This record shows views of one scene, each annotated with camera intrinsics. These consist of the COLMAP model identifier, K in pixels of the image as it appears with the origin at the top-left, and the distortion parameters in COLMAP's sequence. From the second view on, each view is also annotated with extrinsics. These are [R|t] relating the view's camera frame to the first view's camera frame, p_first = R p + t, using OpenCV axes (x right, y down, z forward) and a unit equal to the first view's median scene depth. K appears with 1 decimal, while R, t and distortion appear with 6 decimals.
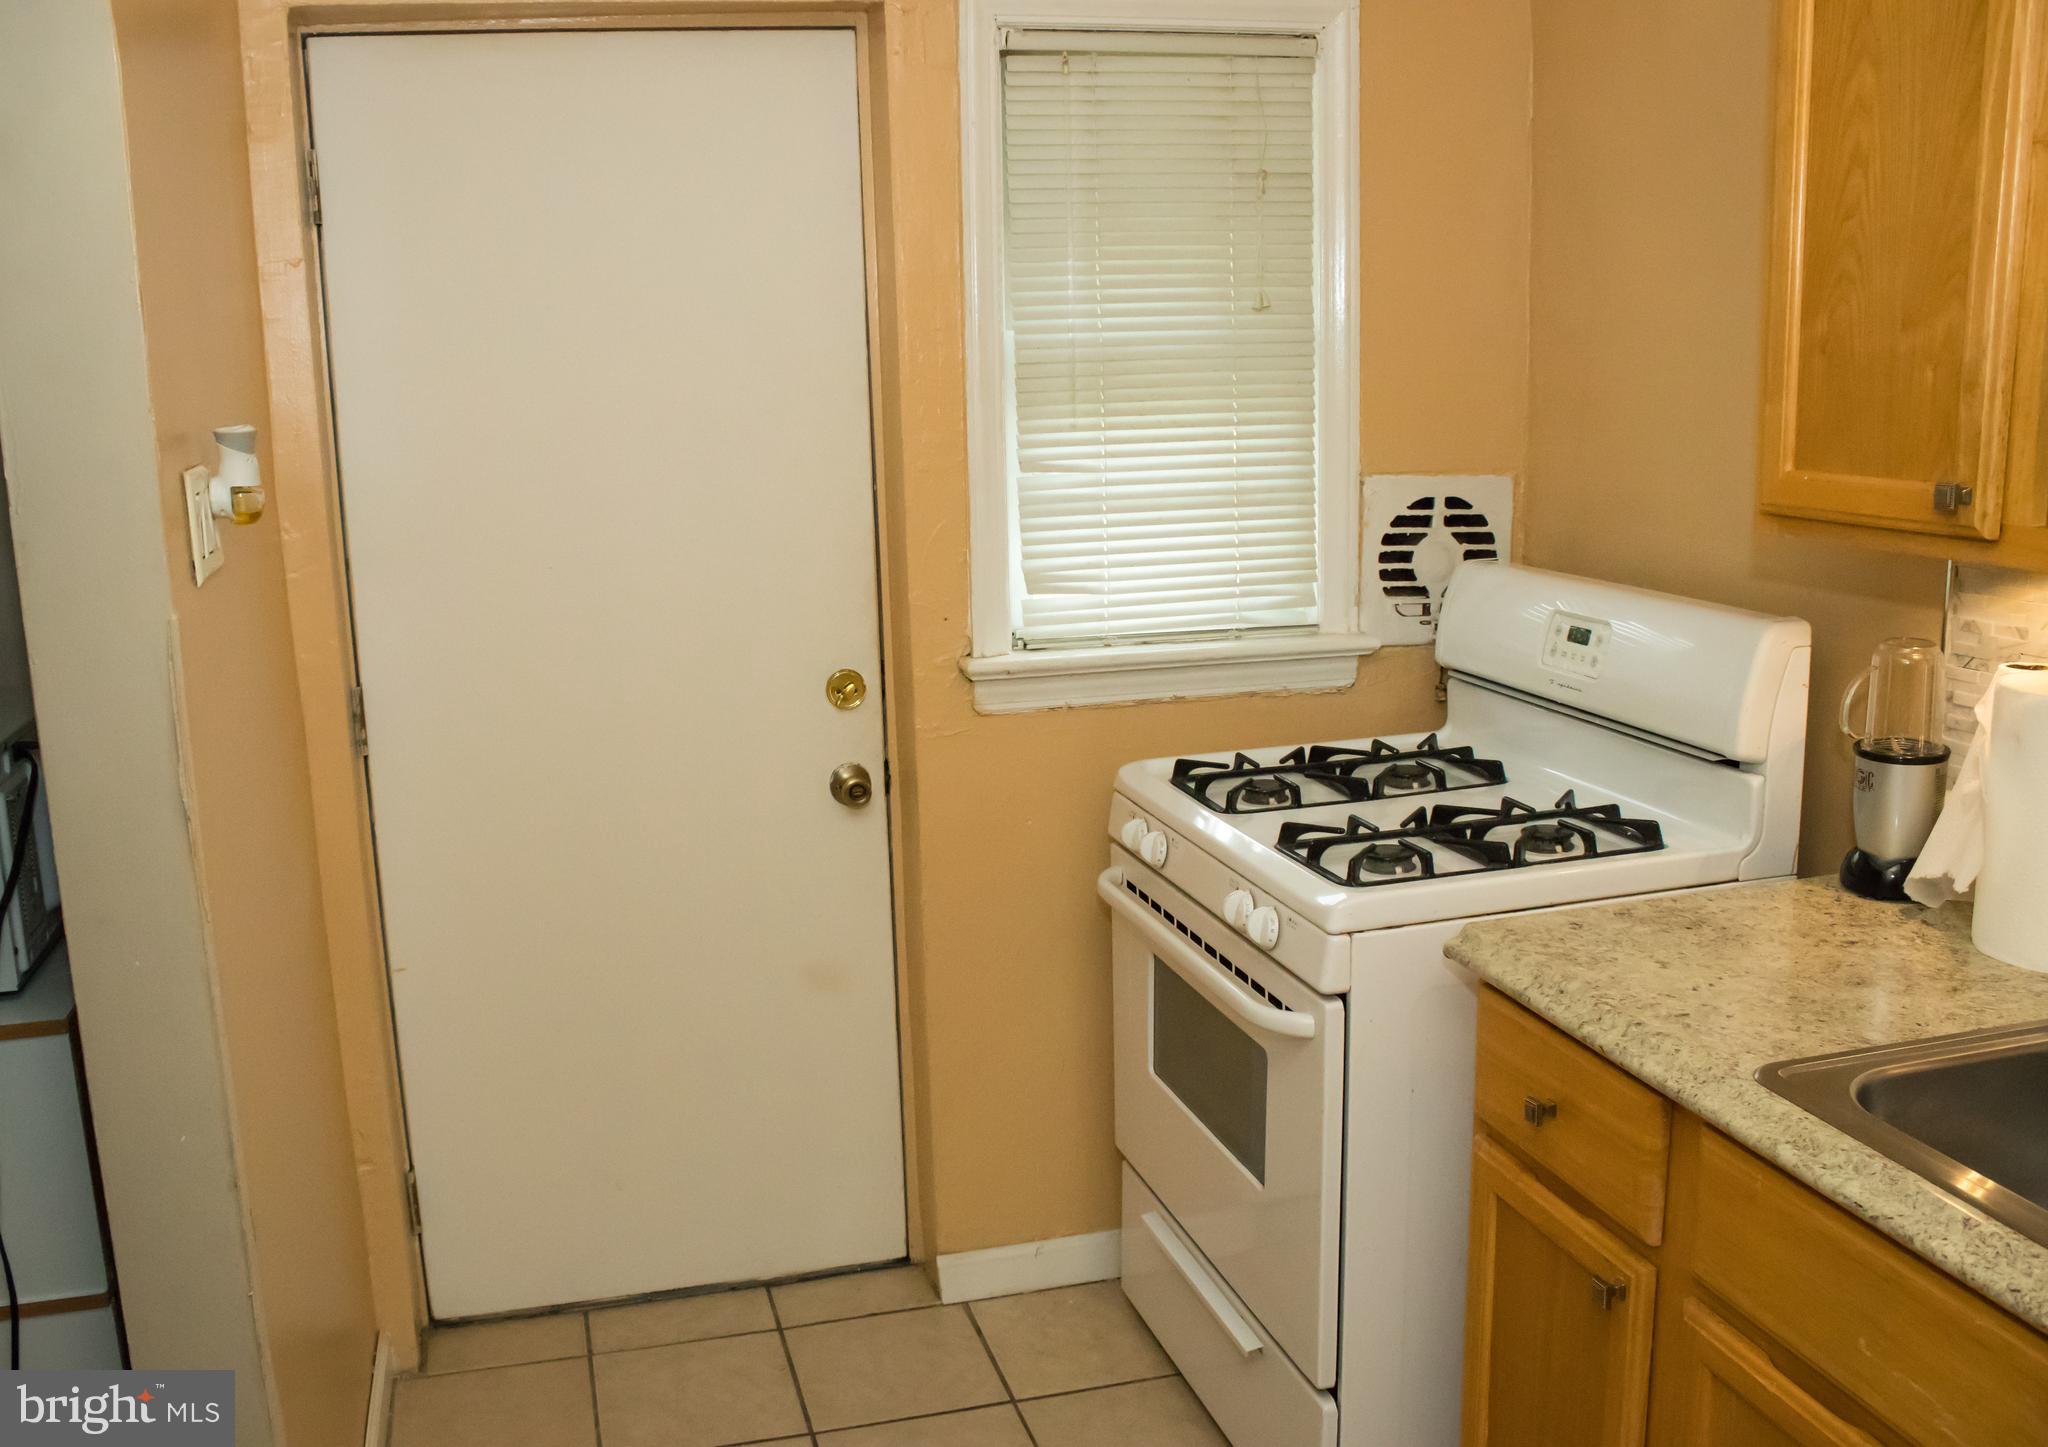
lens RADIAL K [[1821.8, 0, 1036.4], [0, 1821.8, 727.8], [0, 0, 1]] dist [-0.046620, 0.016100]
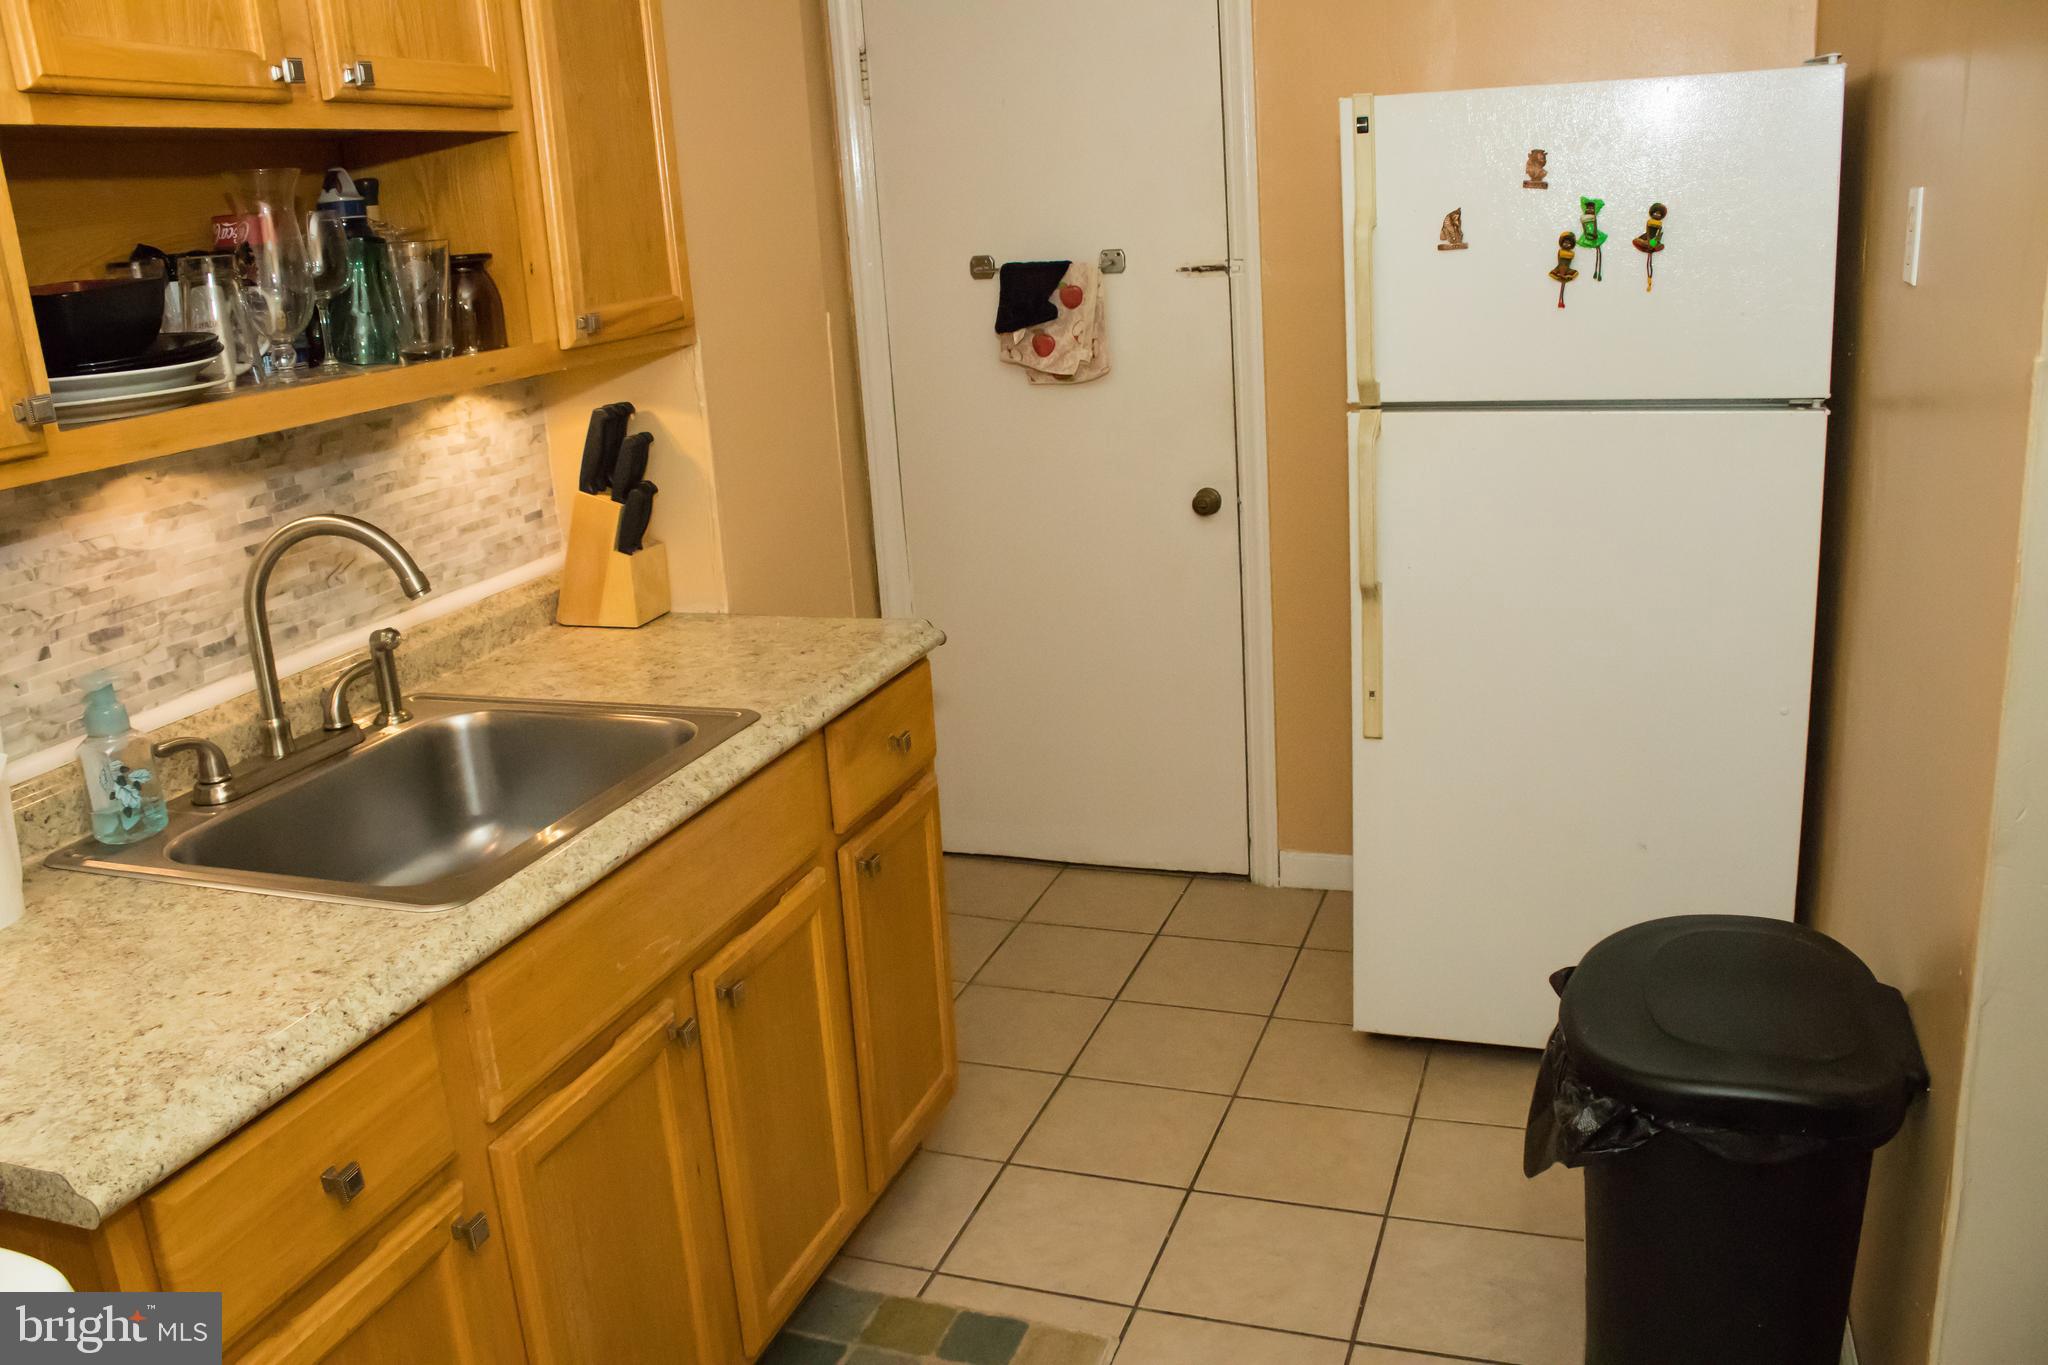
lens RADIAL K [[1701.1, 0, 1004.9], [0, 1701.1, 672.3], [0, 0, 1]] dist [-0.168859, 0.156568]
pose [[-0.797666, -0.086231, 0.596903, -0.338881], [0.209010, 0.888865, 0.407717, -0.205317], [-0.565724, 0.449981, -0.690995, 1.125942]]
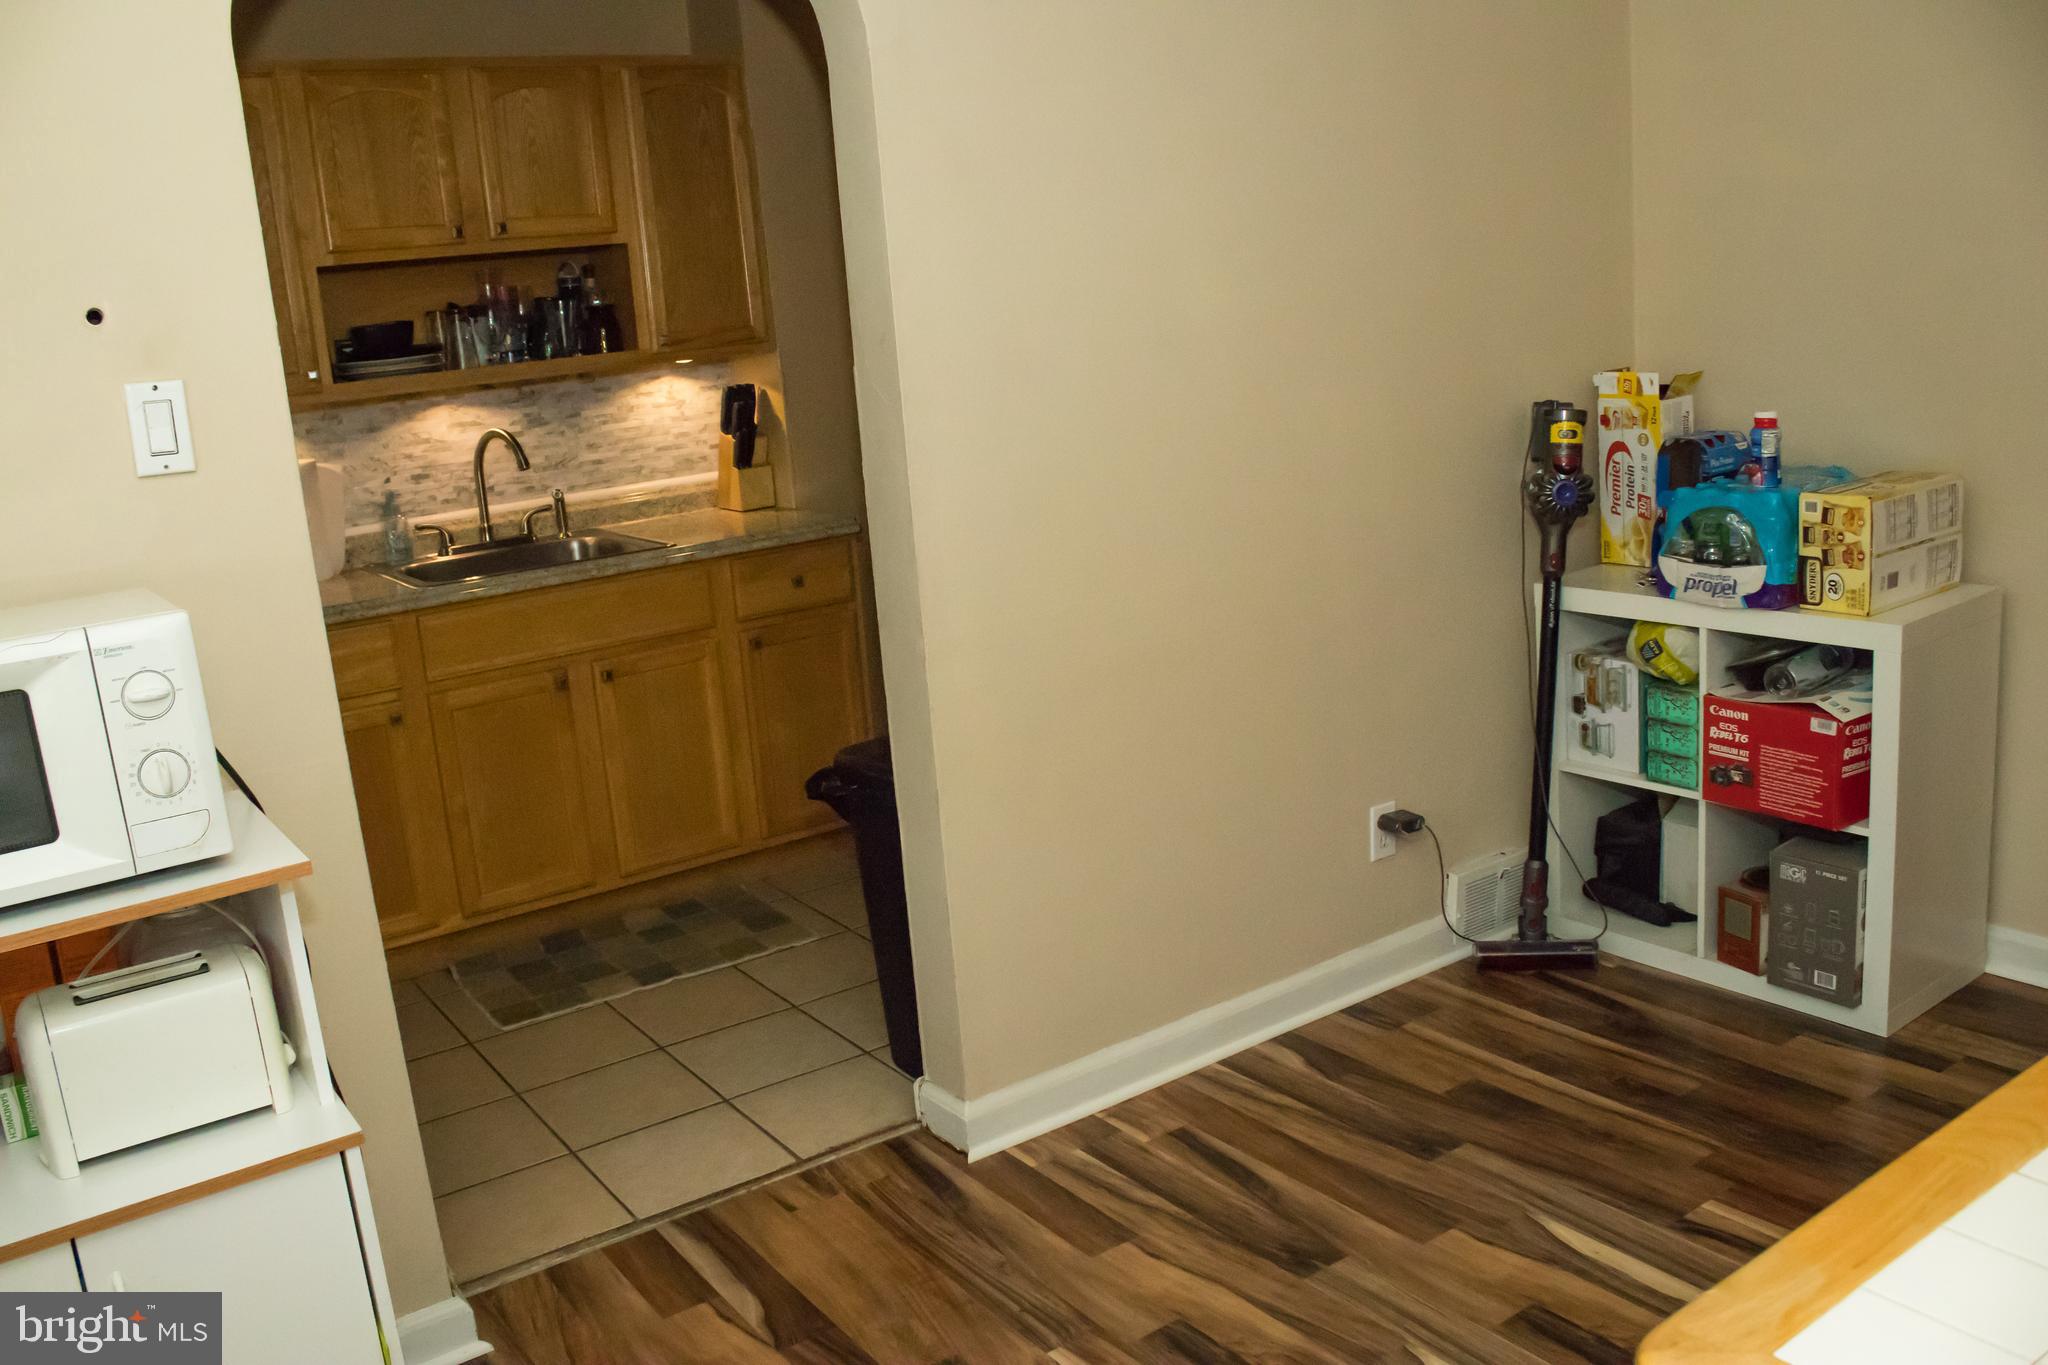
lens RADIAL K [[1701.1, 0, 1002.4], [0, 1701.1, 686.1], [0, 0, 1]] dist [-0.168859, 0.156568]
pose [[-0.301405, -0.175790, 0.937151, -1.618042], [0.282383, 0.922310, 0.263826, -0.055411], [-0.910722, 0.344154, -0.228349, 0.664412]]
